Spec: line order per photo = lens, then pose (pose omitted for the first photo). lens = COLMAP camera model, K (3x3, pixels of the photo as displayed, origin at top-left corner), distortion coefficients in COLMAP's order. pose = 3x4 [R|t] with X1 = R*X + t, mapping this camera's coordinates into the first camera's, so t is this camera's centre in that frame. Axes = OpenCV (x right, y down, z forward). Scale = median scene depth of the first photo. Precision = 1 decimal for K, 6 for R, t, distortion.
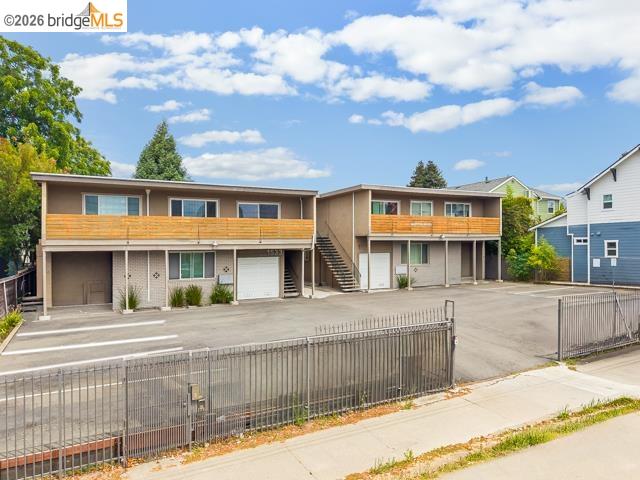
lens RADIAL K [[428.7, 0, 319.5], [0, 428.7, 247.4], [0, 0, 1]] dist [0.019885, -0.002293]
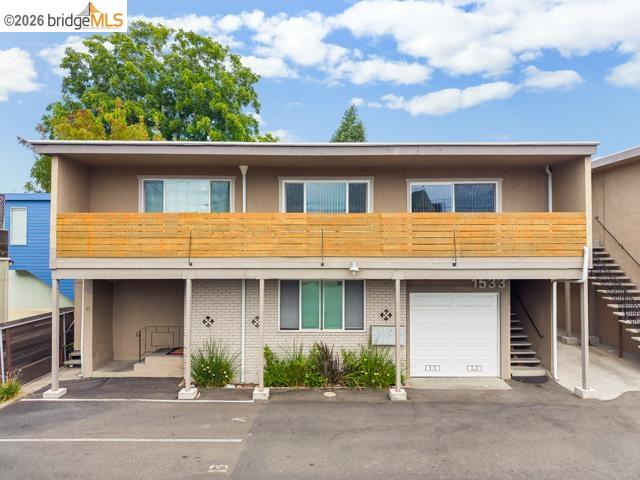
lens RADIAL K [[442.2, 0, 321.3], [0, 442.2, 229.2], [0, 0, 1]] dist [0.000856, -0.000989]
pose [[0.888495, -0.010915, -0.458756, -0.041950], [-0.009726, 0.999045, -0.042606, -0.024131], [0.458783, 0.042317, 0.887540, 0.452595]]
